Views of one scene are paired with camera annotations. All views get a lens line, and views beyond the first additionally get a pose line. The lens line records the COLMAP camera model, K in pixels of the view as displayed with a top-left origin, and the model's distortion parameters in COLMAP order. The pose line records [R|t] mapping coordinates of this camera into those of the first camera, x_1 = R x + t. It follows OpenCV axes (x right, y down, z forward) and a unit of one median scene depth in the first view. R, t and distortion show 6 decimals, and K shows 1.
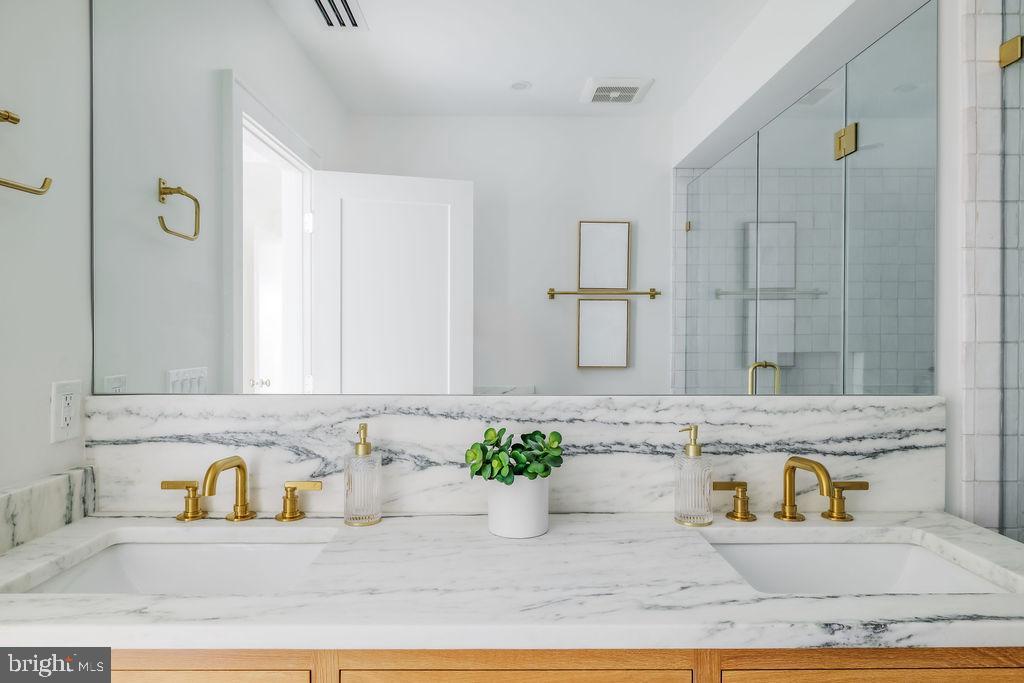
lens RADIAL K [[596.9, 0, 507.8], [0, 596.9, 337.5], [0, 0, 1]] dist [-0.004983, 0.003998]
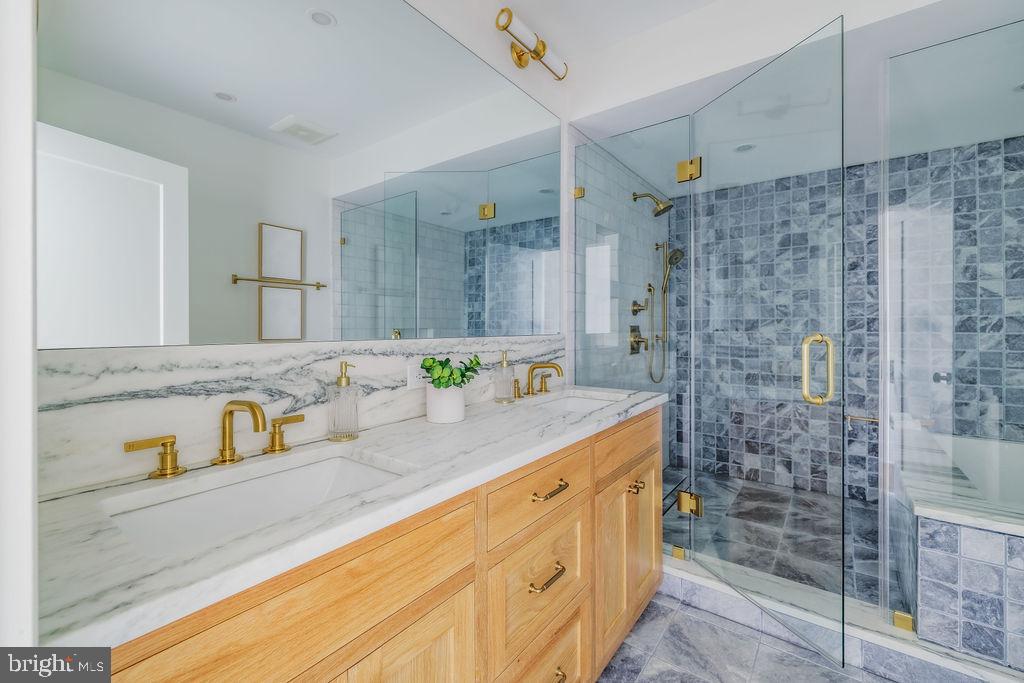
lens RADIAL K [[432.1, 0, 491.1], [0, 432.1, 327.5], [0, 0, 1]] dist [0.009758, -0.000094]
pose [[0.620122, 0.000505, 0.784505, -0.733294], [0.005009, 0.999977, -0.004602, 0.073532], [-0.784490, 0.006783, 0.620105, 0.170842]]
